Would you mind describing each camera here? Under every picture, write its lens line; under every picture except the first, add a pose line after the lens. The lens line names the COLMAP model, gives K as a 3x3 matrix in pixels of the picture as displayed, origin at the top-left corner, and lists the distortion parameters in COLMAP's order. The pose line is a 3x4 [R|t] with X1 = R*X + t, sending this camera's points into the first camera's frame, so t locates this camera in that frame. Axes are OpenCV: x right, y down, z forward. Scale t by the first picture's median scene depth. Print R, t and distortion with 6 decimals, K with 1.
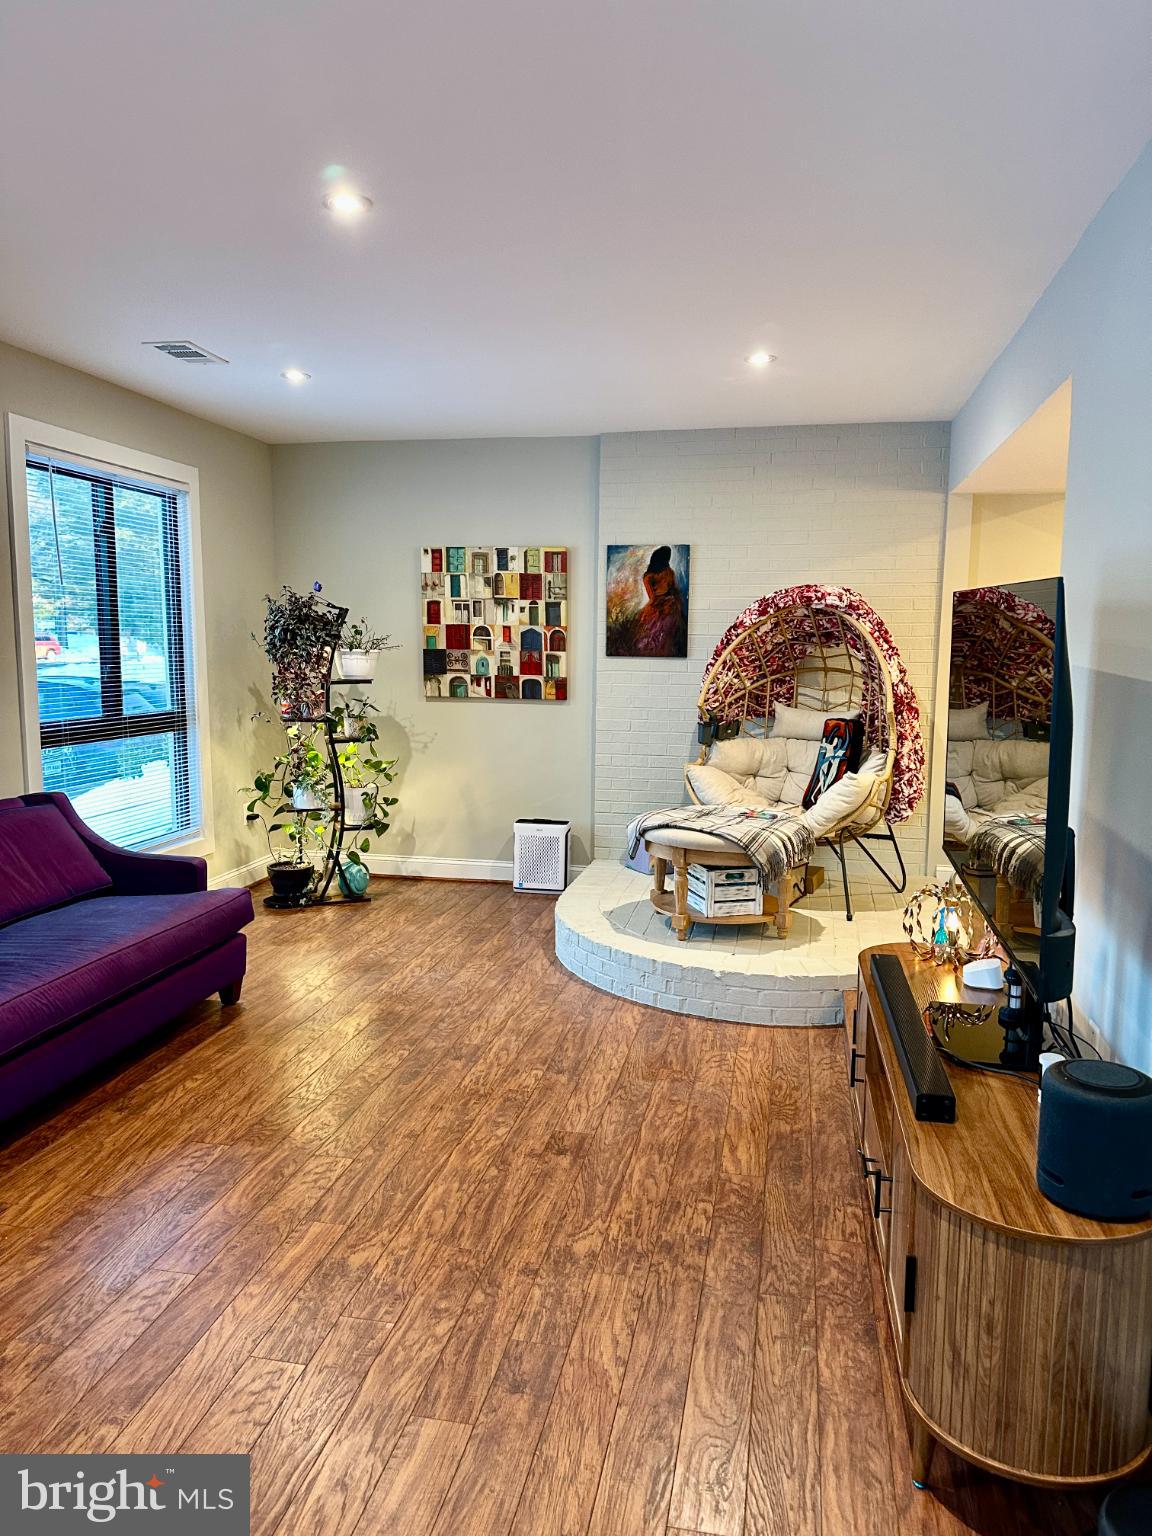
lens RADIAL K [[1078.3, 0, 575.7], [0, 1078.3, 767.5], [0, 0, 1]] dist [-0.000191, -0.002092]
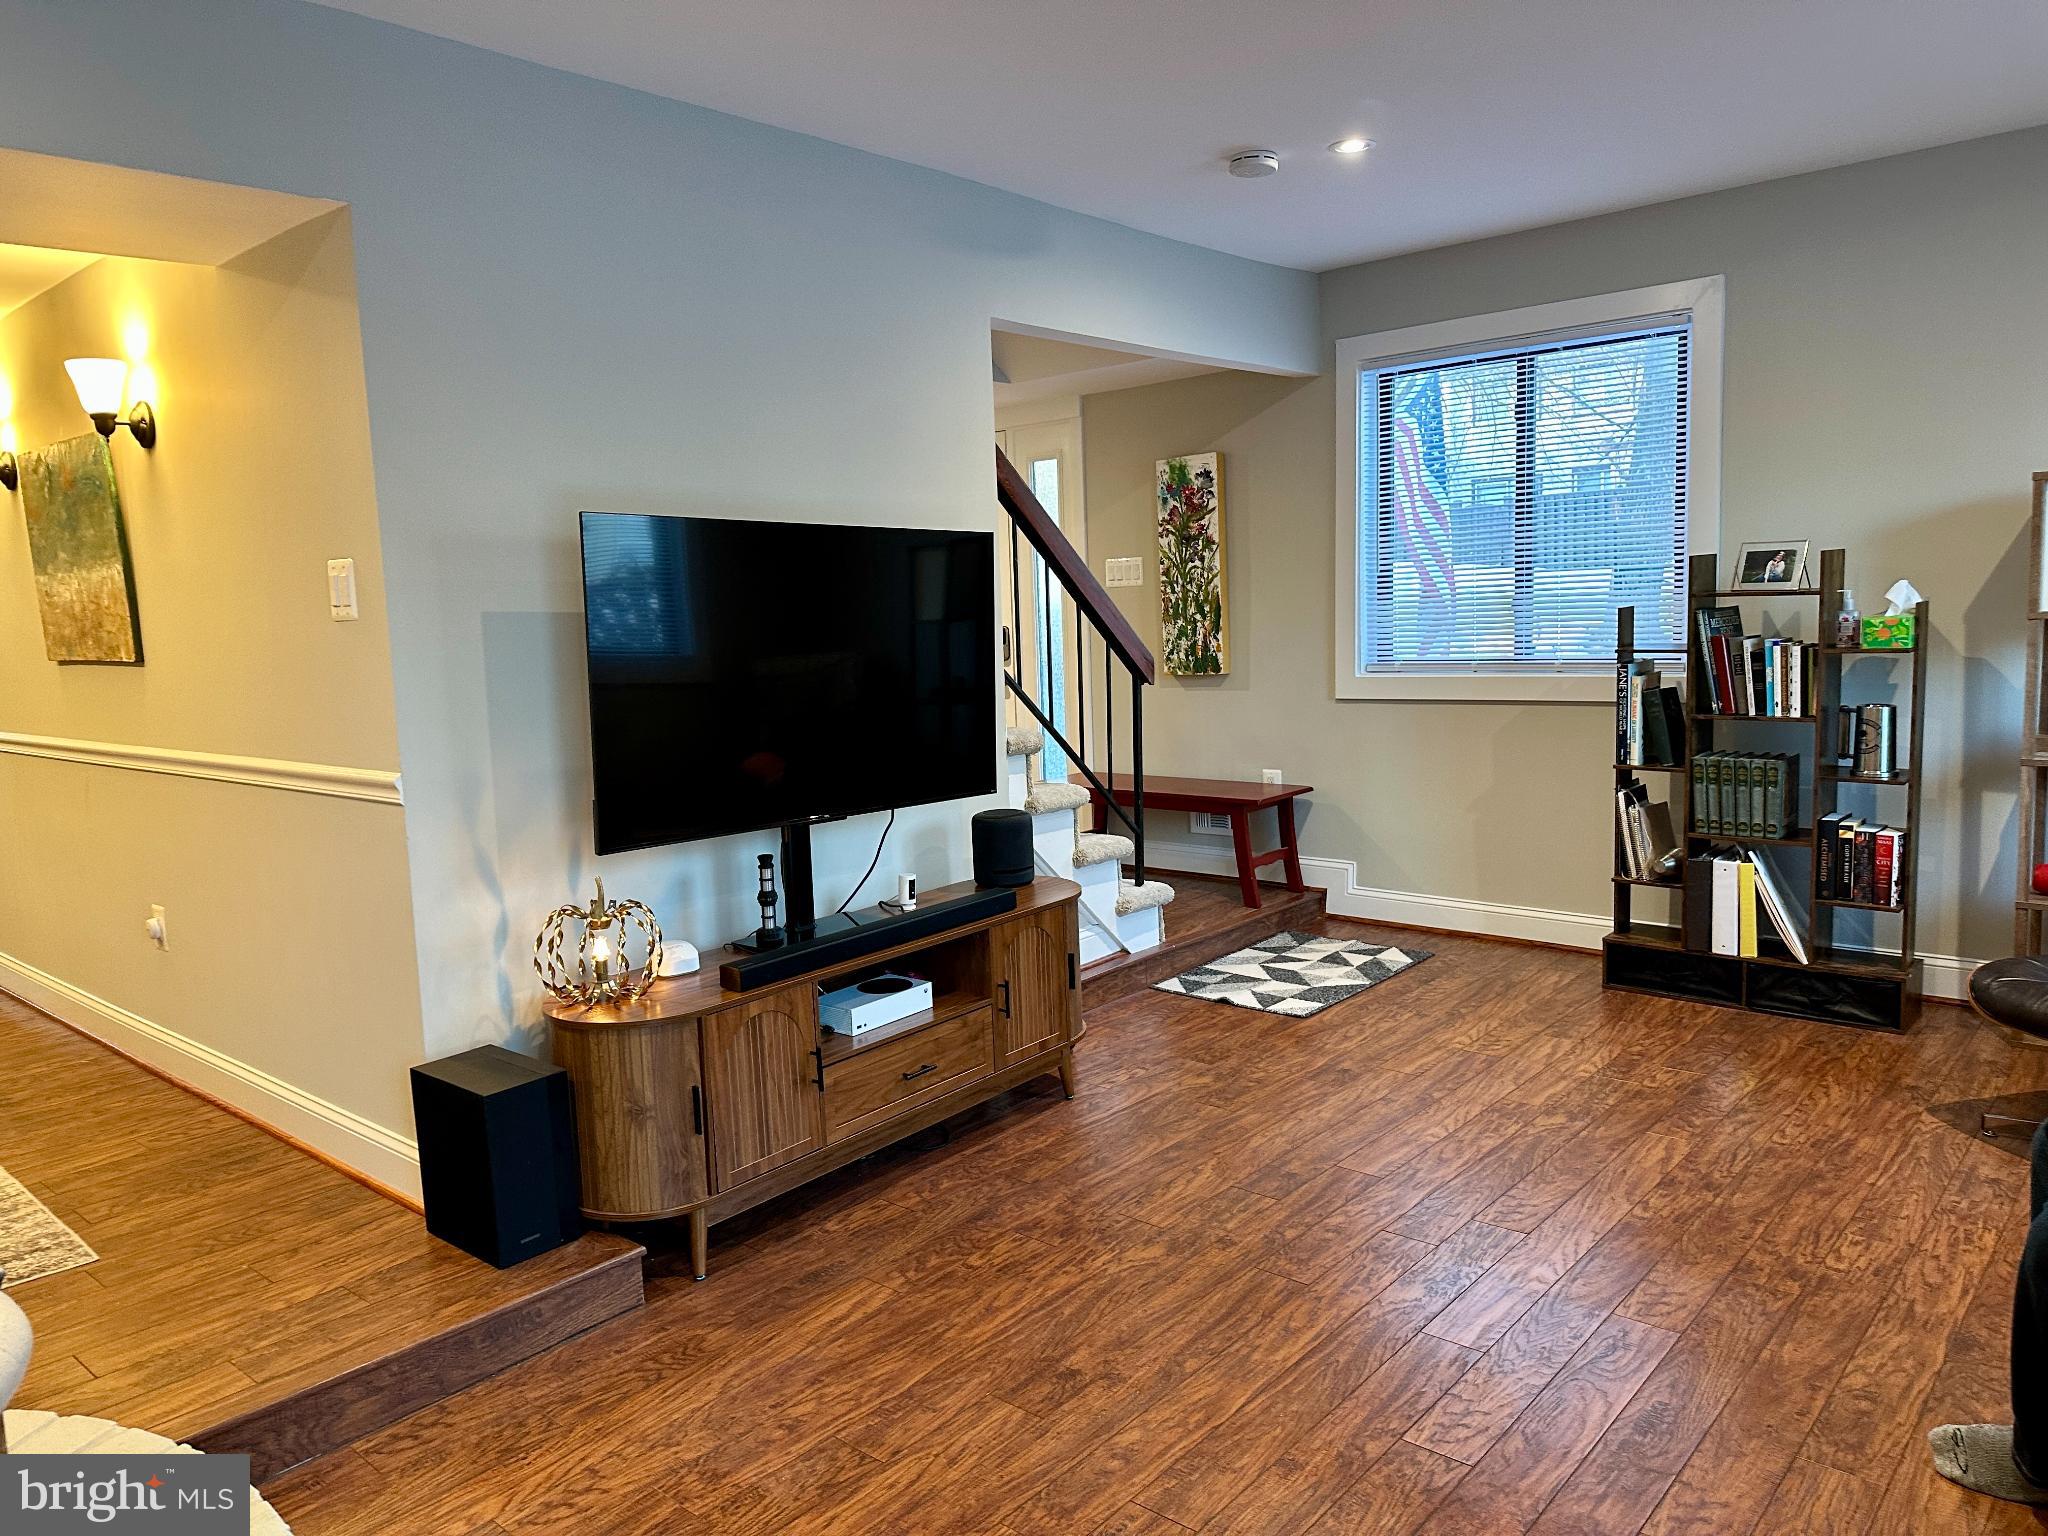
lens RADIAL K [[1437.7, 0, 1020.8], [0, 1437.7, 763.8], [0, 0, 1]] dist [-0.000191, -0.002092]
pose [[-0.868967, -0.033926, 0.493706, -0.430598], [0.093717, 0.968313, 0.231489, -0.201224], [-0.485916, 0.247425, -0.838252, 1.800199]]
